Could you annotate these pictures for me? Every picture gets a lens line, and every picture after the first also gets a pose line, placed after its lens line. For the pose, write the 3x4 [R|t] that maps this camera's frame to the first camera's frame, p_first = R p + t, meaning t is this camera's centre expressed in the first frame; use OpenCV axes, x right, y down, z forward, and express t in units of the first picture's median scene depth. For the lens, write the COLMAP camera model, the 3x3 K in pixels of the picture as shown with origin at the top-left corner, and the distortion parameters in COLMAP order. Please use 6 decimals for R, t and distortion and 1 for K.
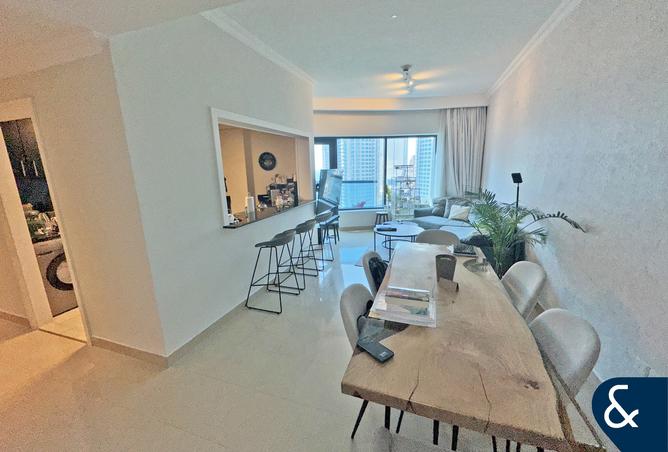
lens RADIAL K [[274.5, 0, 331.6], [0, 274.5, 225.5], [0, 0, 1]] dist [0.004135, 0.000274]
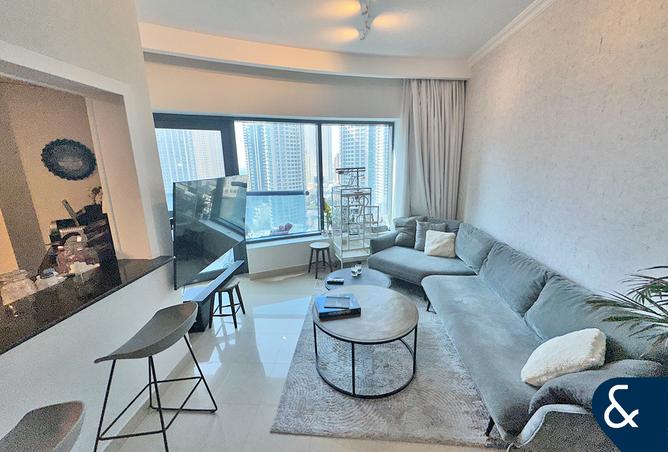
lens RADIAL K [[274.5, 0, 335.4], [0, 274.5, 226.4], [0, 0, 1]] dist [0.004135, 0.000274]
pose [[0.962511, -0.056231, 0.265349, 0.060651], [0.053127, 0.998409, 0.018868, -0.102921], [-0.265988, -0.004064, 0.963968, 0.419232]]
